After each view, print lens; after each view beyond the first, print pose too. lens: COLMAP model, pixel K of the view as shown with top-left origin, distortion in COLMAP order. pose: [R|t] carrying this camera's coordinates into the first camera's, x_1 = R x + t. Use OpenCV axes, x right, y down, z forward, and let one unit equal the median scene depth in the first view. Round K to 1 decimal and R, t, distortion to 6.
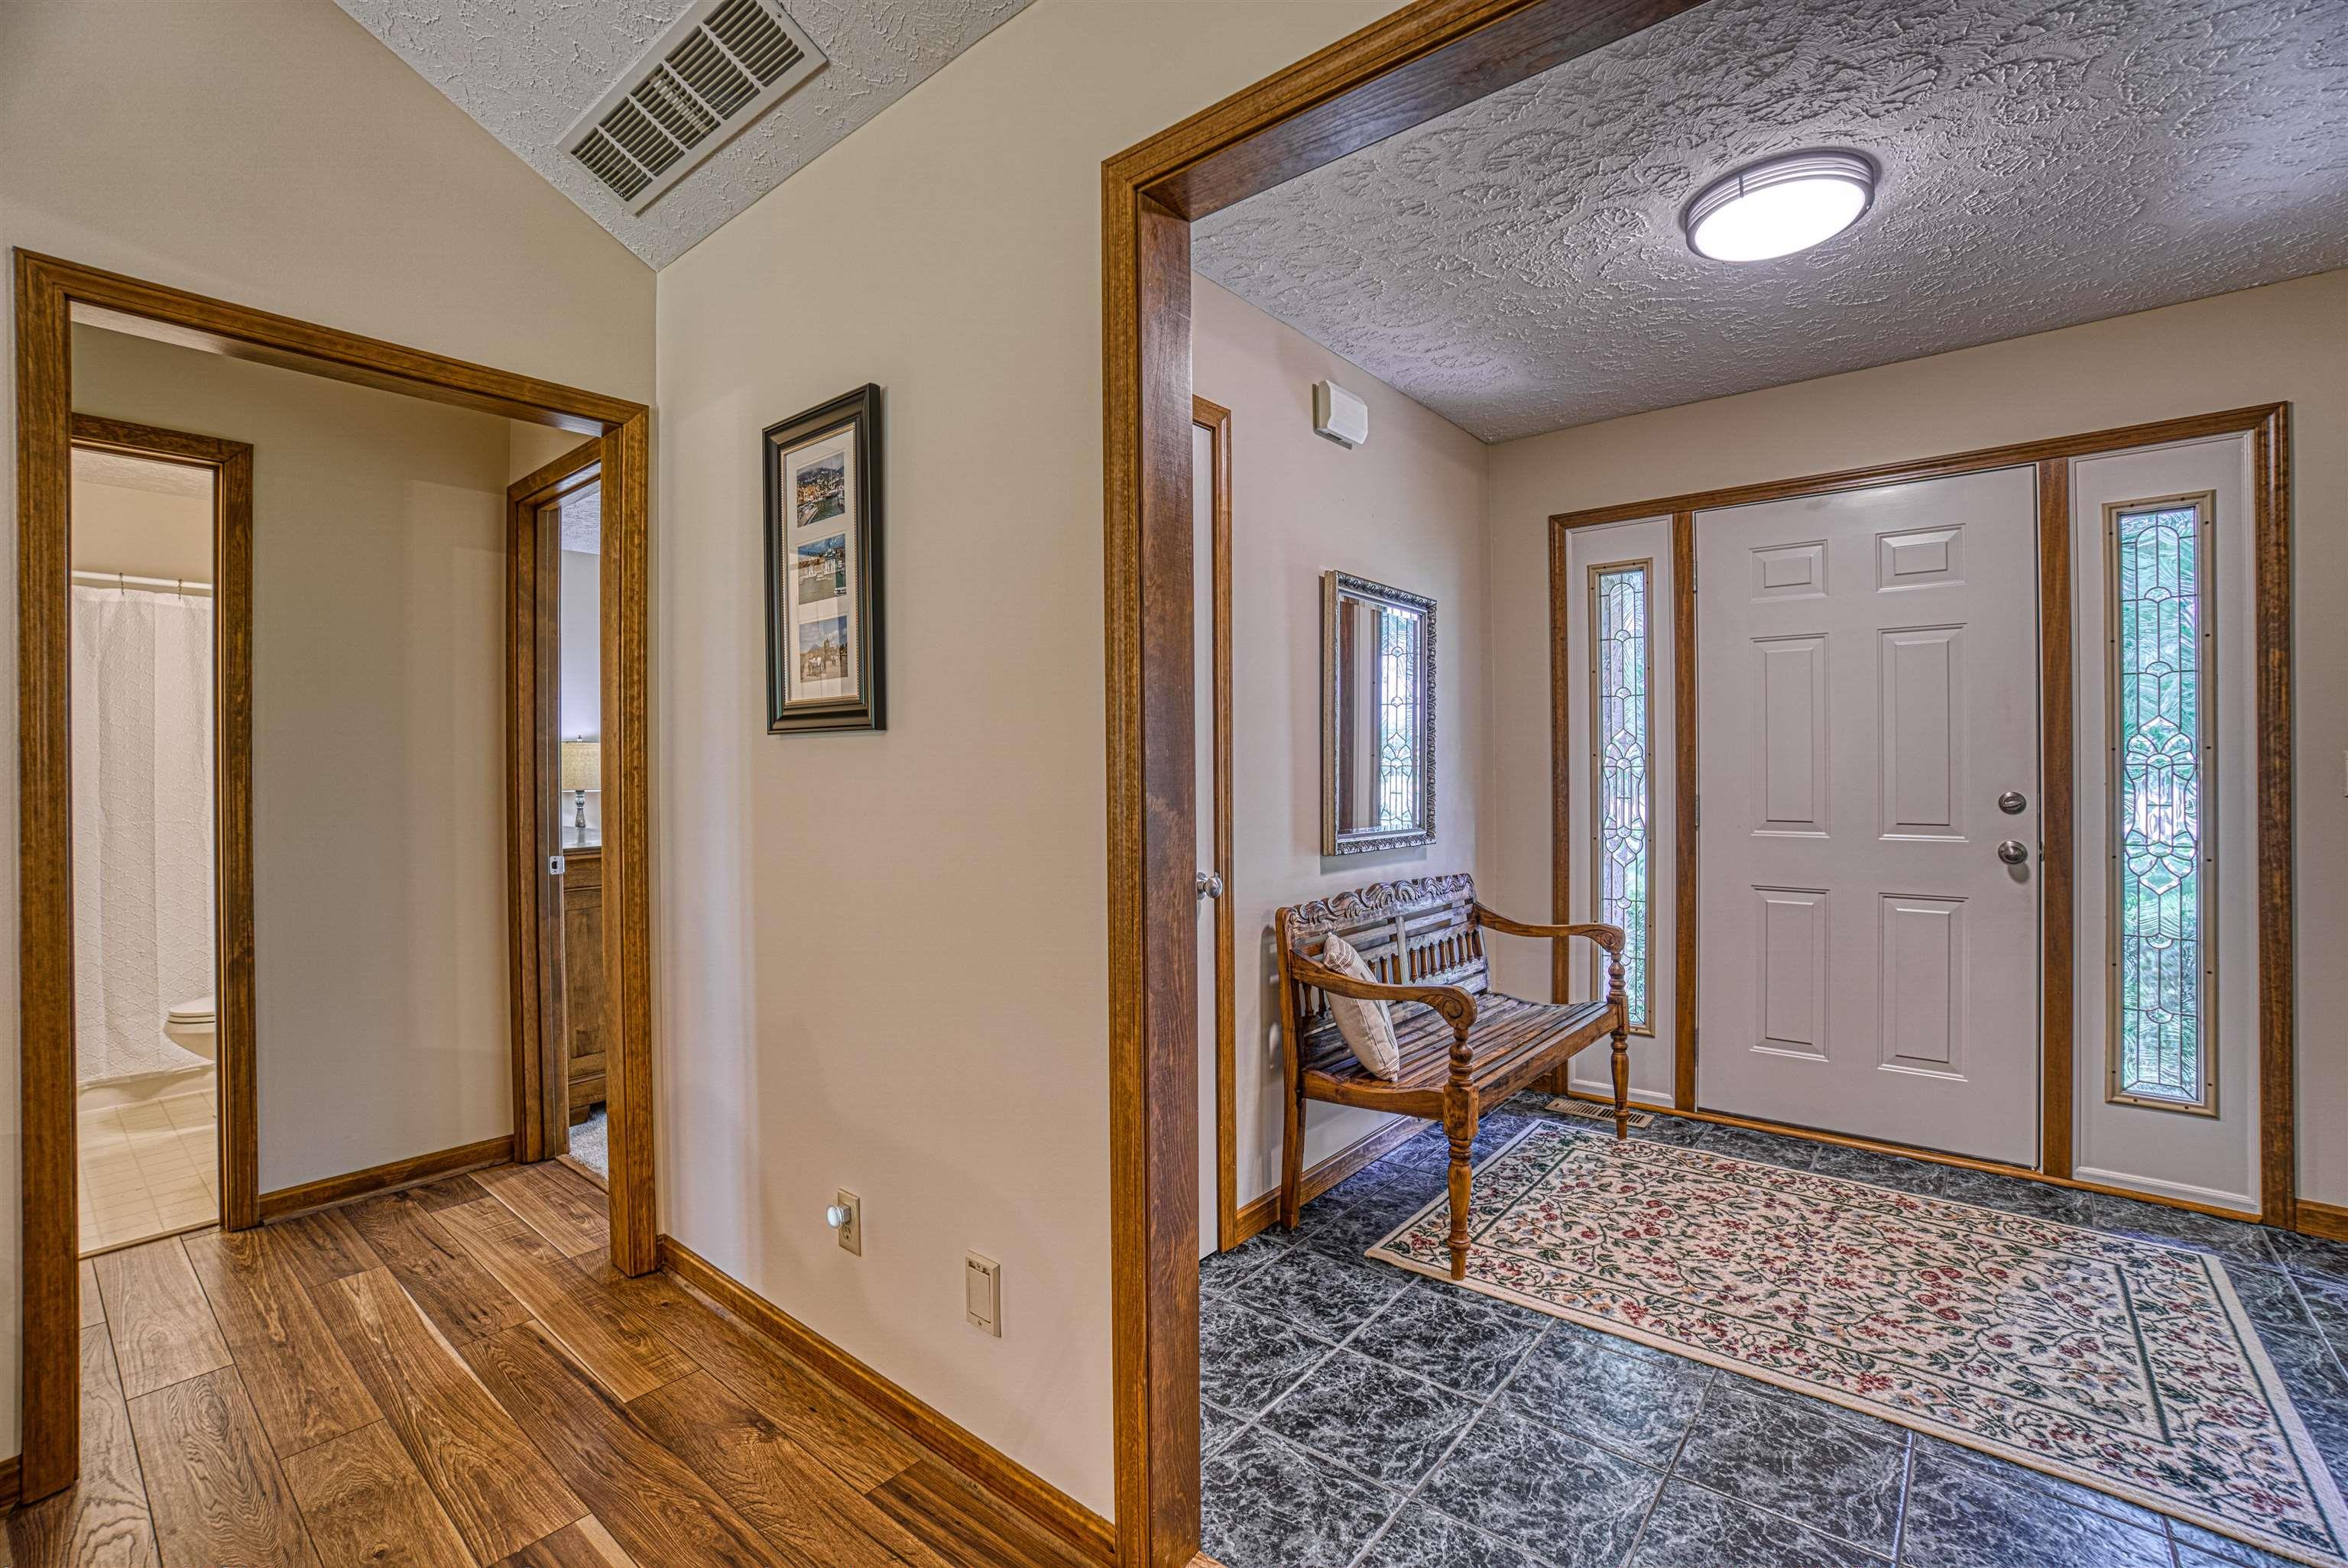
lens RADIAL K [[1022.3, 0, 1169.2], [0, 1022.3, 768.6], [0, 0, 1]] dist [-0.056904, 0.019253]
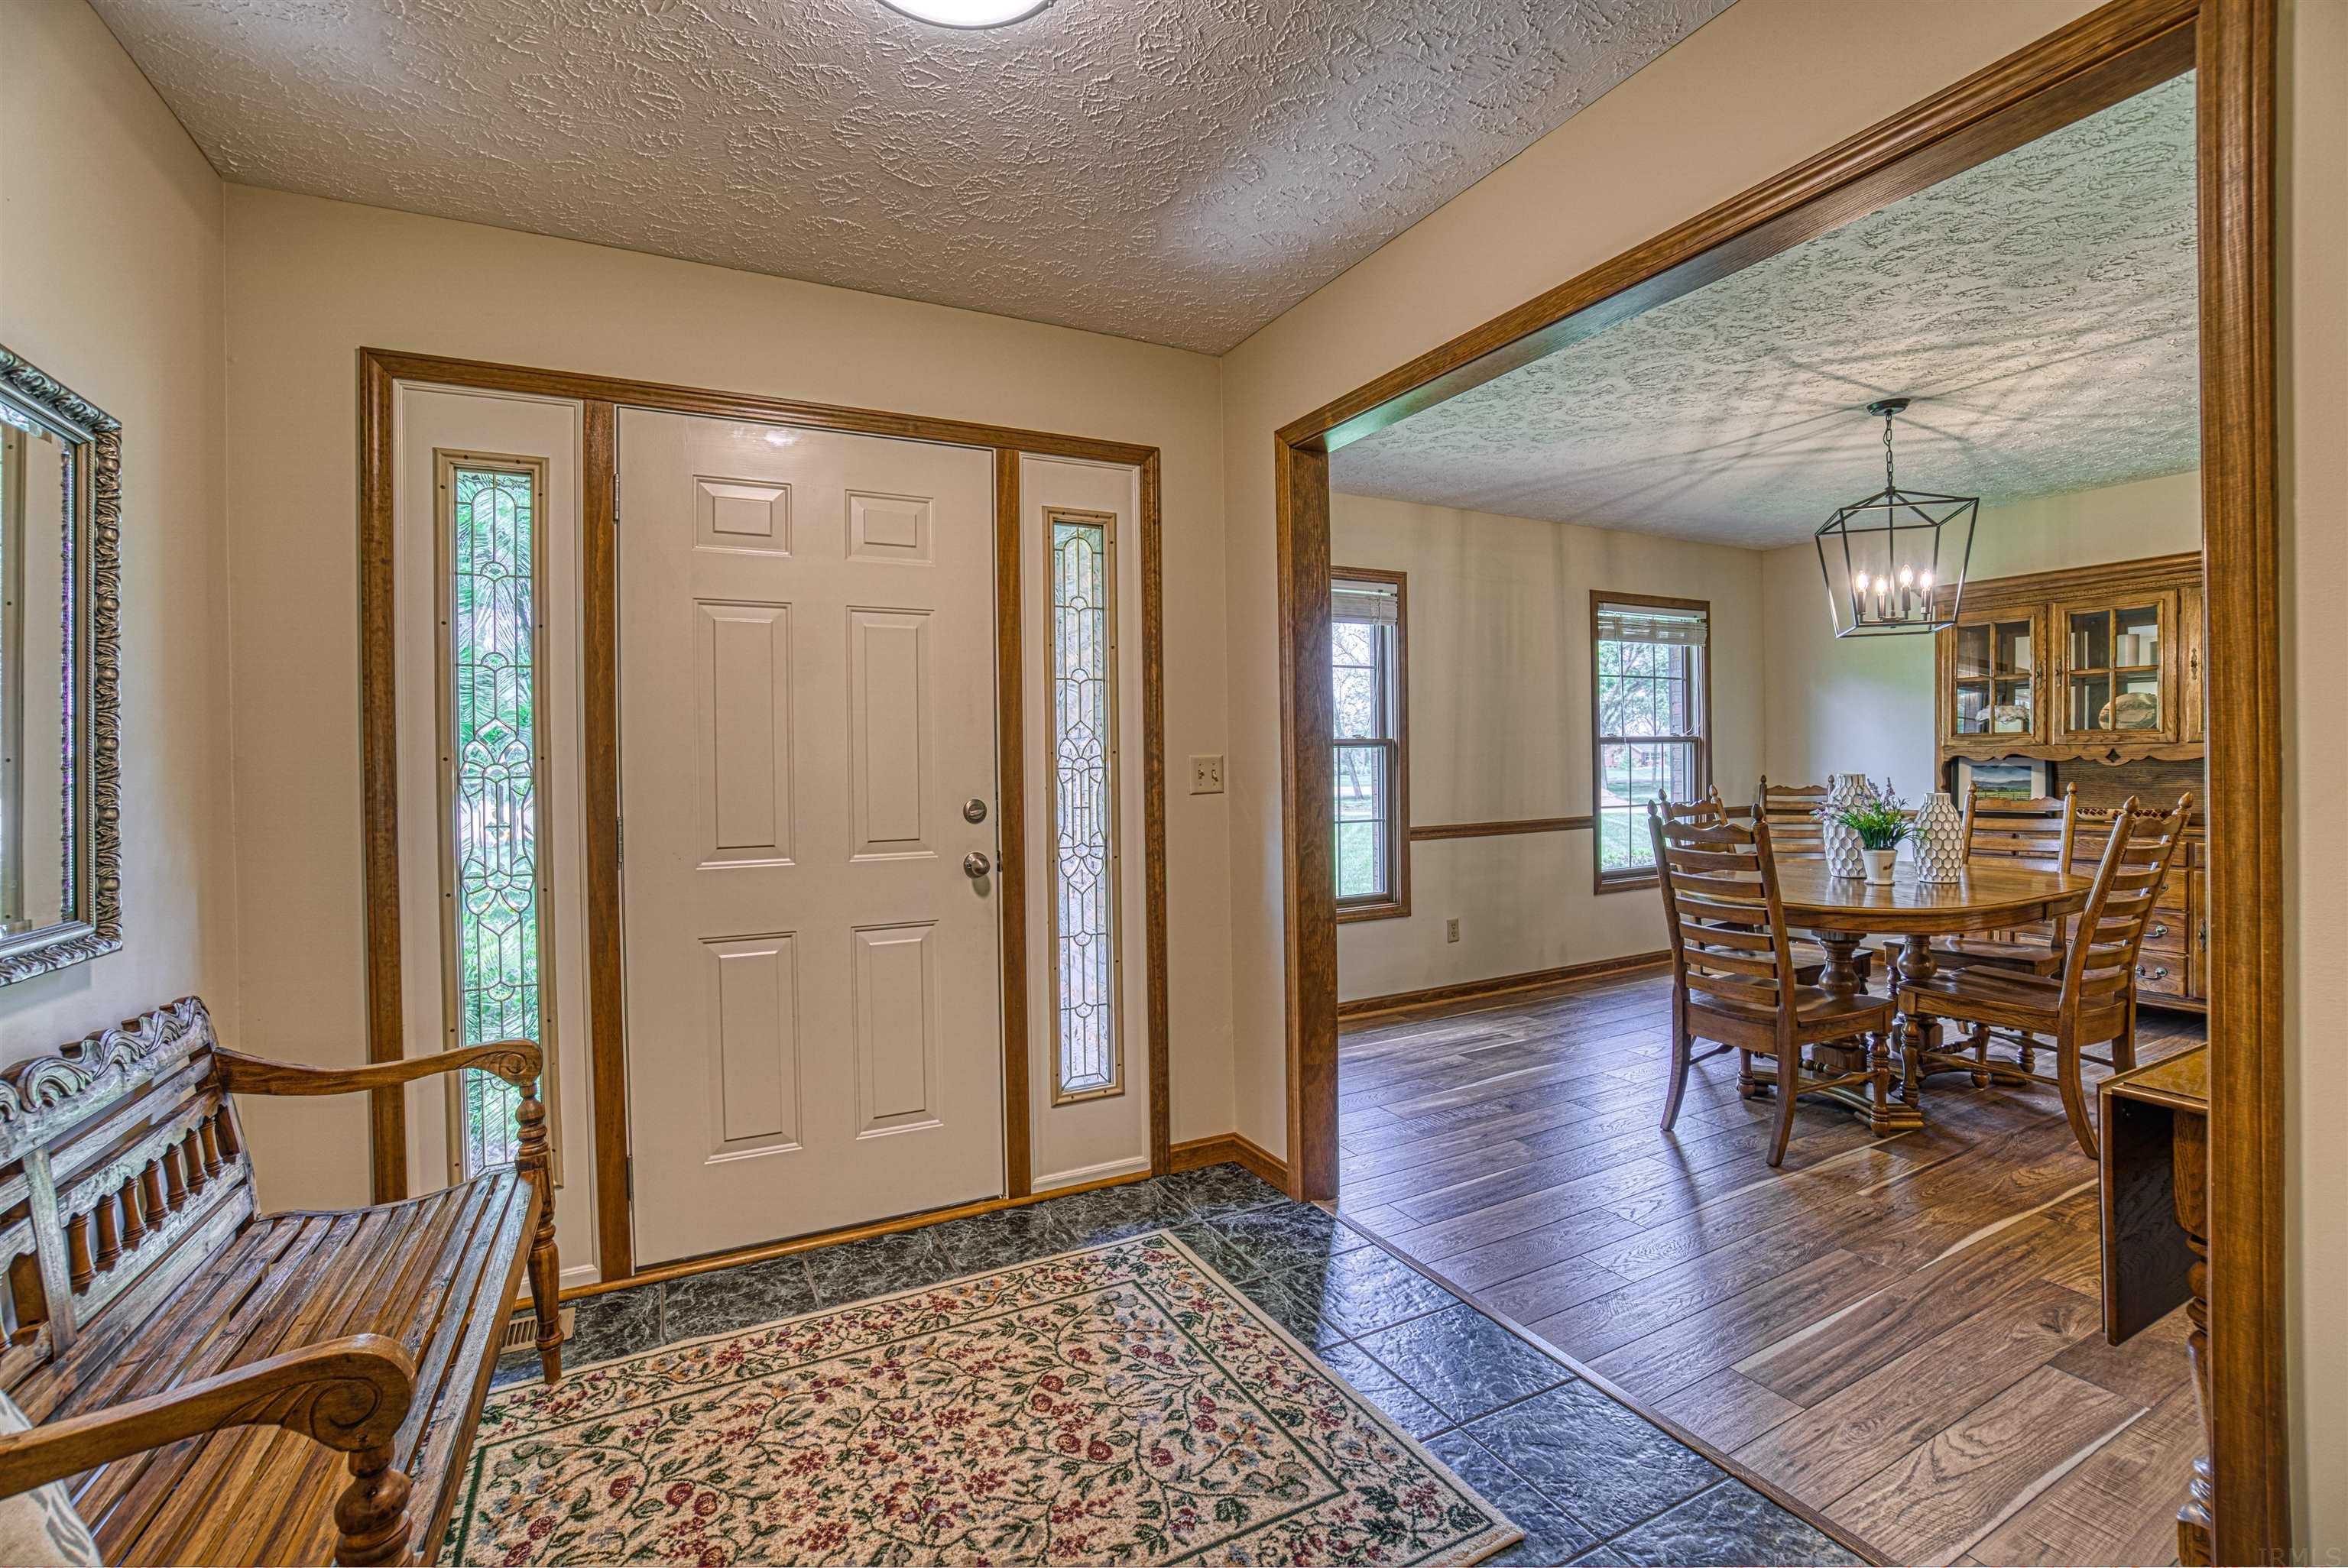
lens RADIAL K [[1022.3, 0, 1161.4], [0, 1022.3, 770.6], [0, 0, 1]] dist [-0.056904, 0.019253]
pose [[0.395925, -0.006011, 0.918263, 0.051117], [0.014170, 0.999900, 0.000436, -0.001114], [-0.918174, 0.012839, 0.395970, 0.488763]]
